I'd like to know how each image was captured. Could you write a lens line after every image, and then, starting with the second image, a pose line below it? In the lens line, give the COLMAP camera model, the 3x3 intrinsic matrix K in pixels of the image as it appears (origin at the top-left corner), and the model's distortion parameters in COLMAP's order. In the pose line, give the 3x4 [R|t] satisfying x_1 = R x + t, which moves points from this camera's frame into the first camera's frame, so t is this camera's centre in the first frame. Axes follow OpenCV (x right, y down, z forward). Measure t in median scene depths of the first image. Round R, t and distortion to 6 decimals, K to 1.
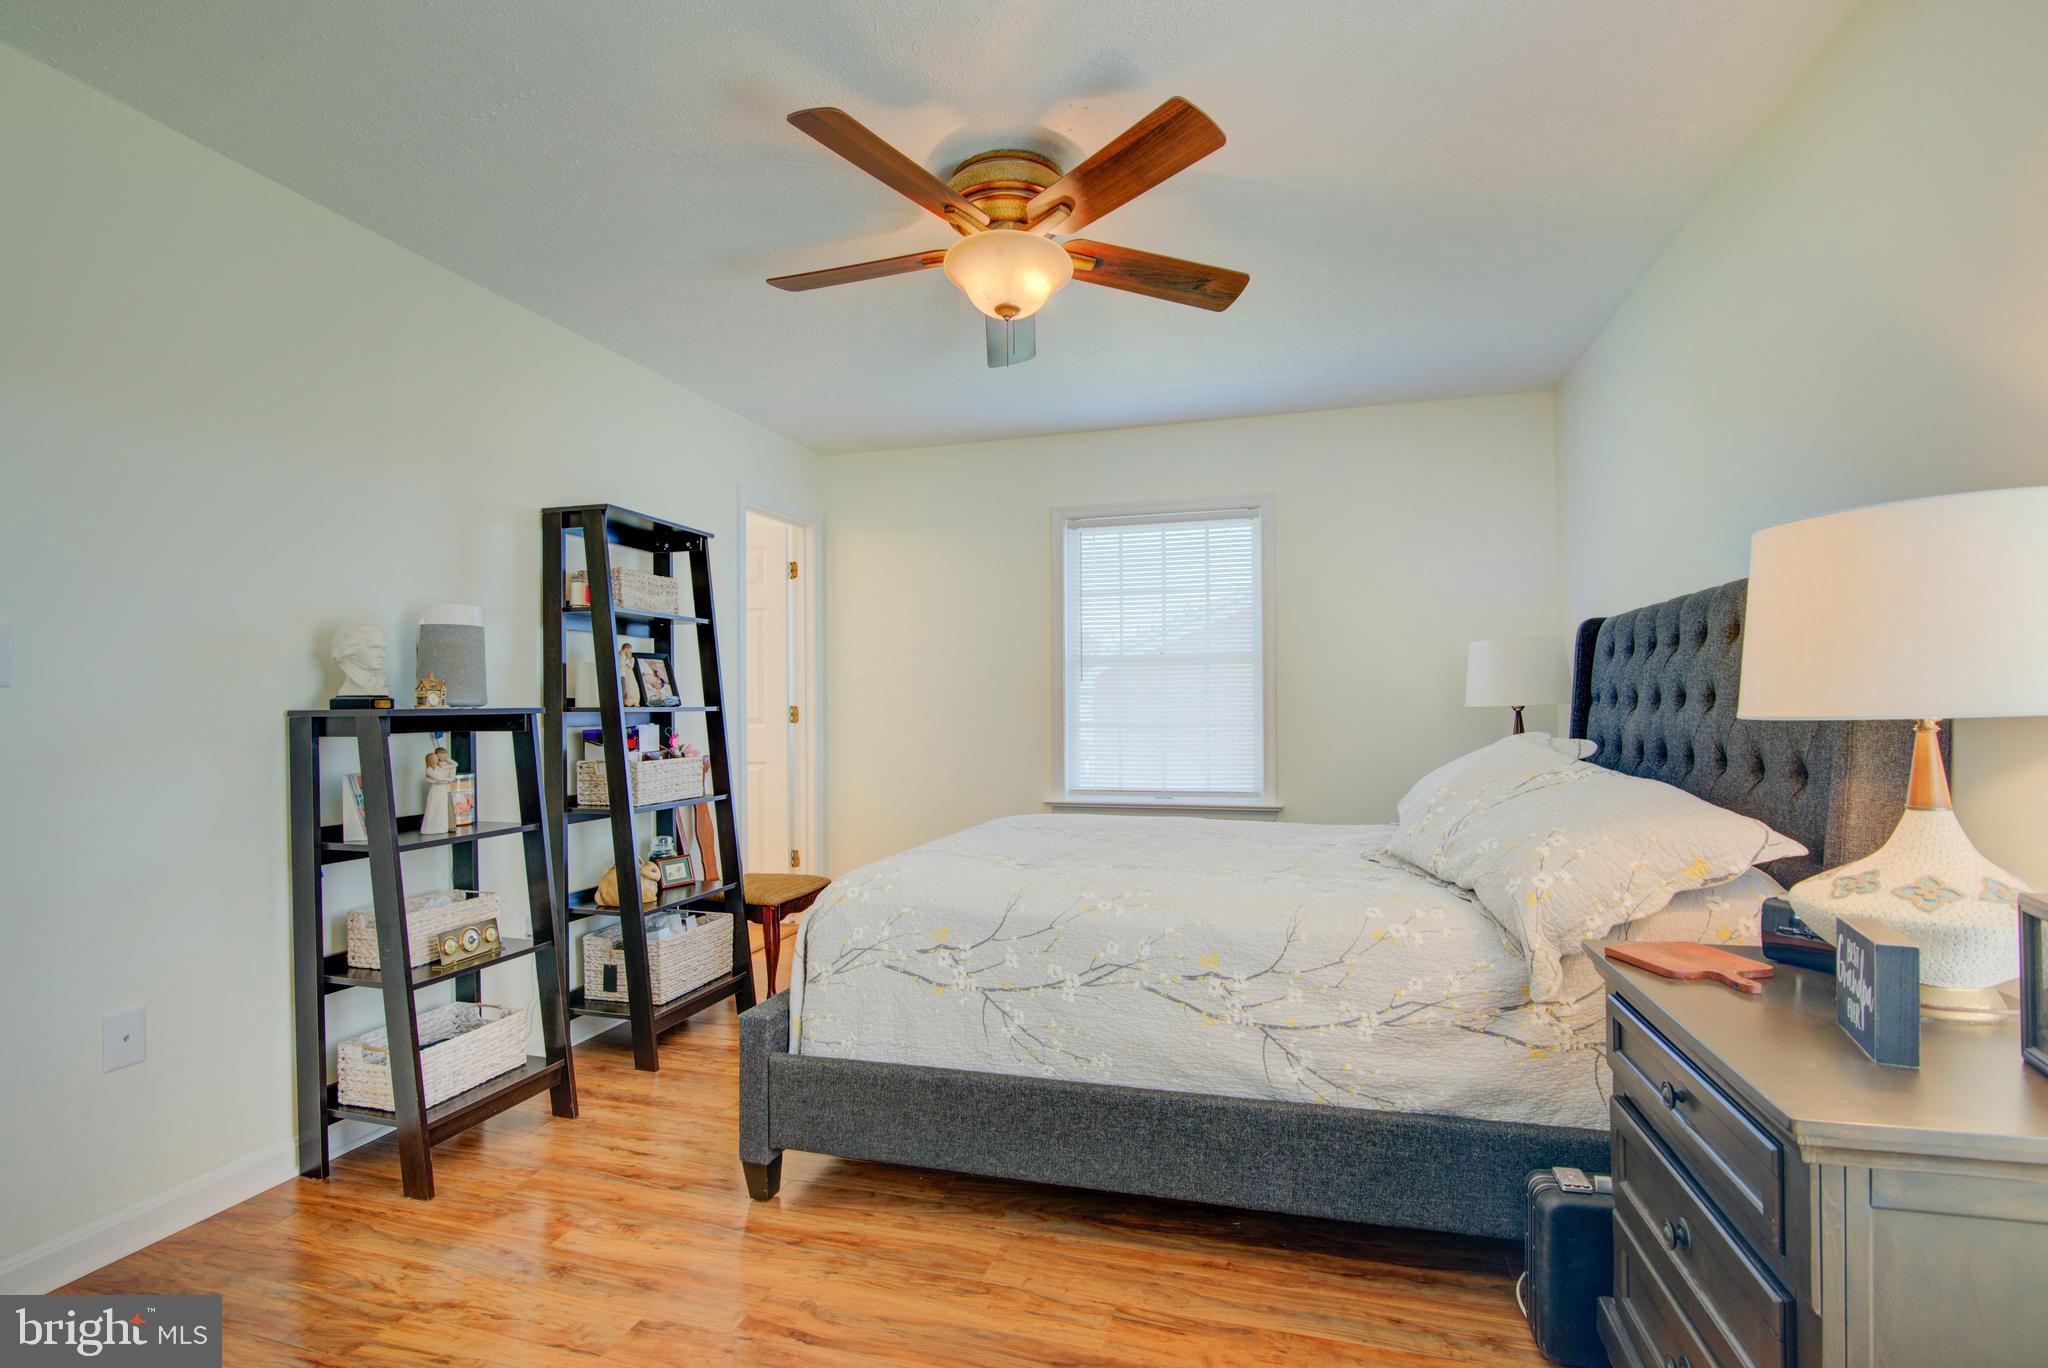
lens RADIAL K [[946.7, 0, 1022.6], [0, 946.7, 692.3], [0, 0, 1]] dist [-0.020938, 0.000522]
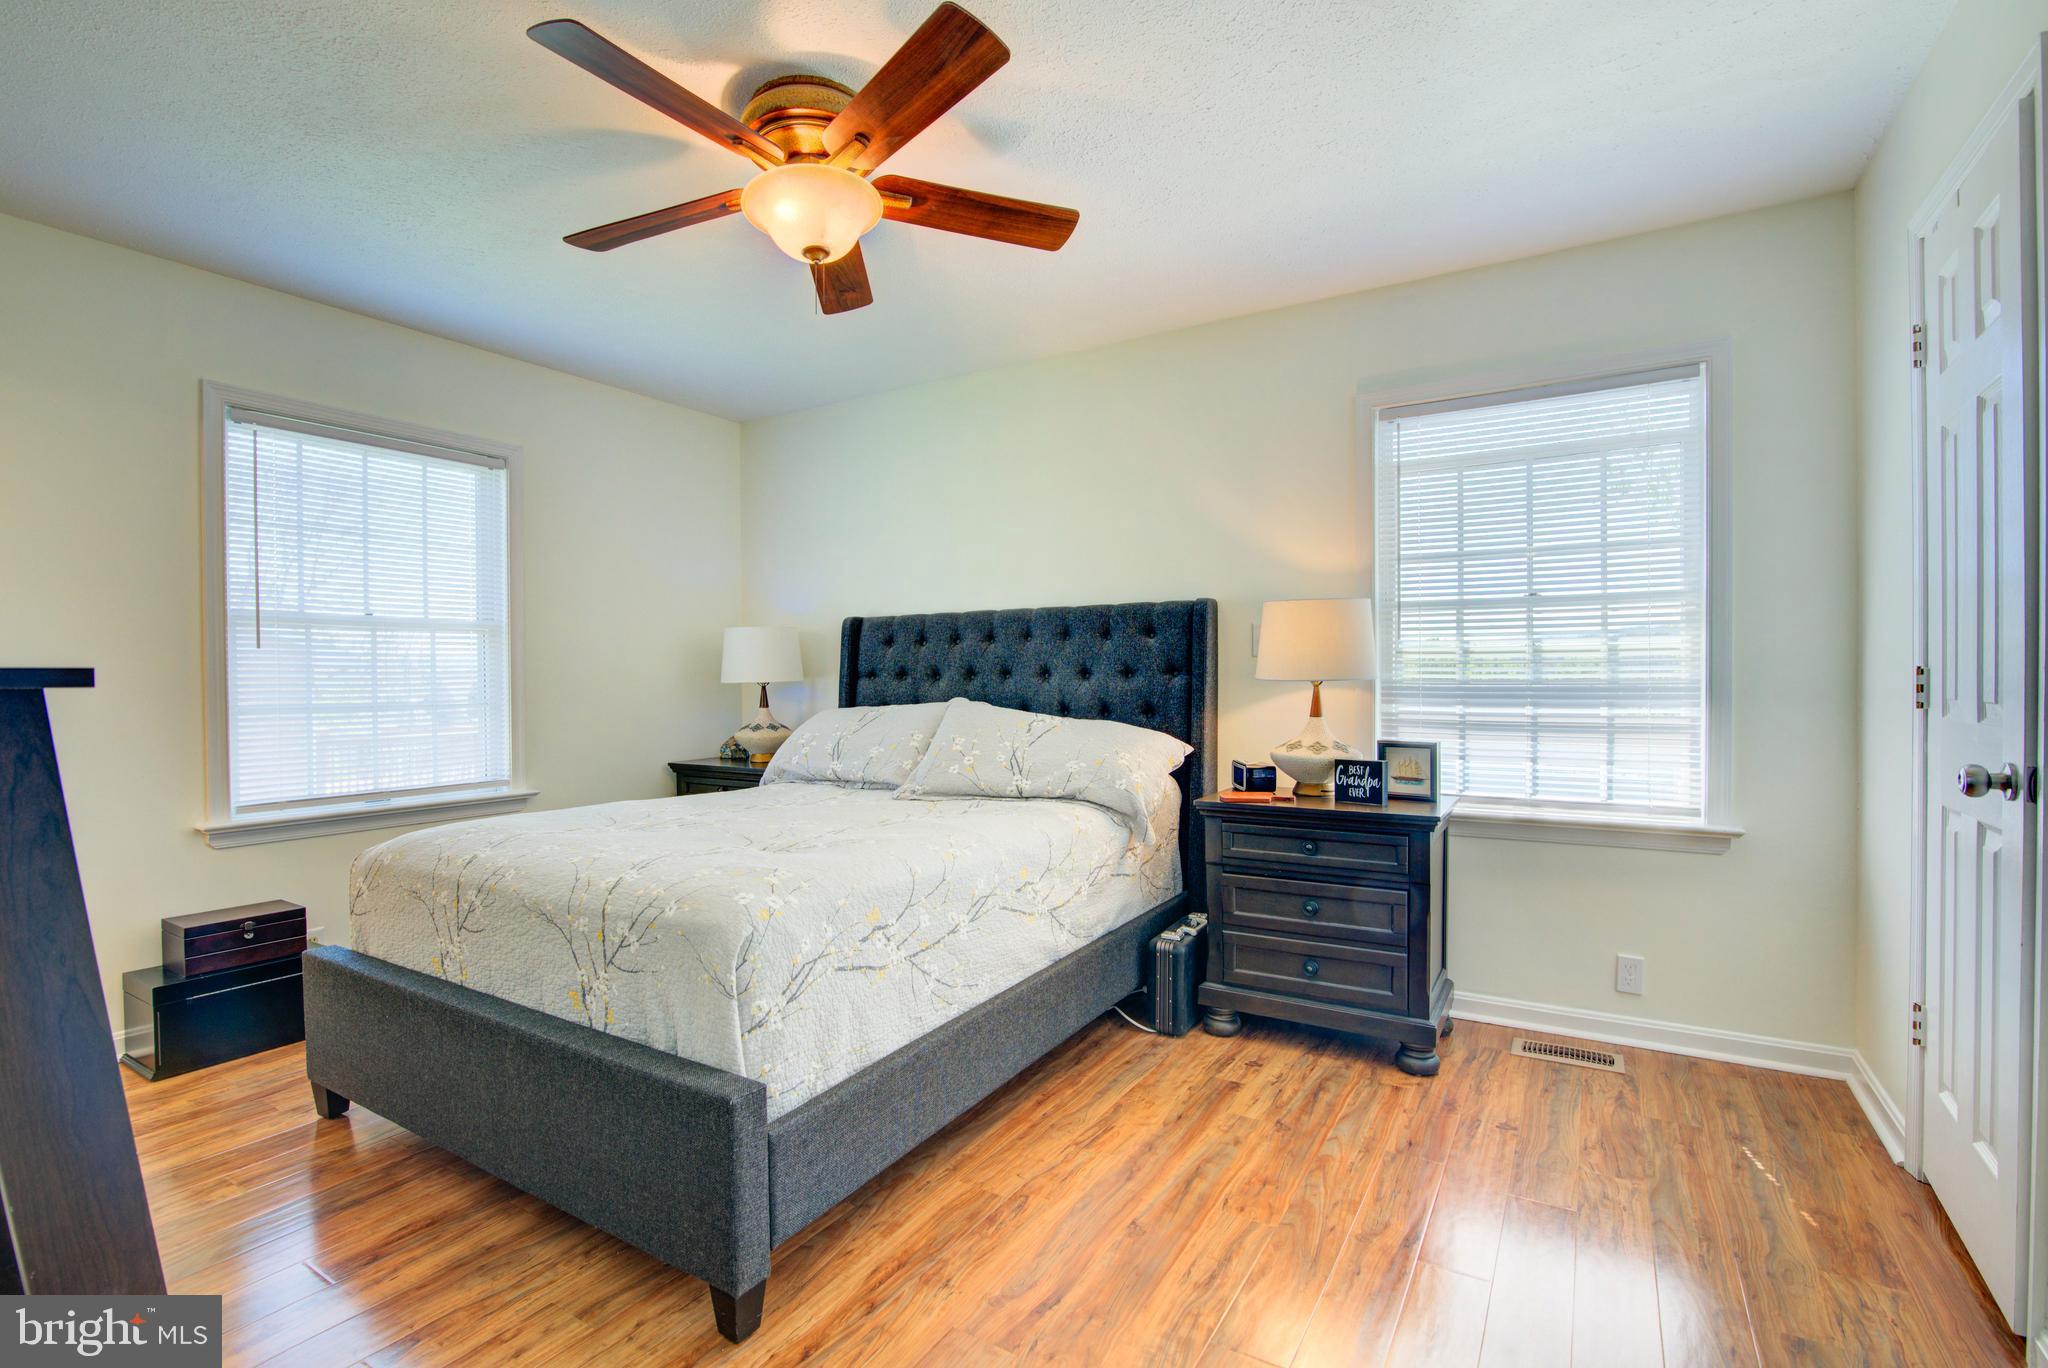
lens RADIAL K [[946.7, 0, 1022.6], [0, 946.7, 692.3], [0, 0, 1]] dist [-0.020938, 0.000522]
pose [[0.247054, -0.006547, 0.968980, -0.980328], [-0.007947, 0.999930, 0.008782, 0.024285], [-0.968969, -0.009870, 0.246984, 0.640375]]
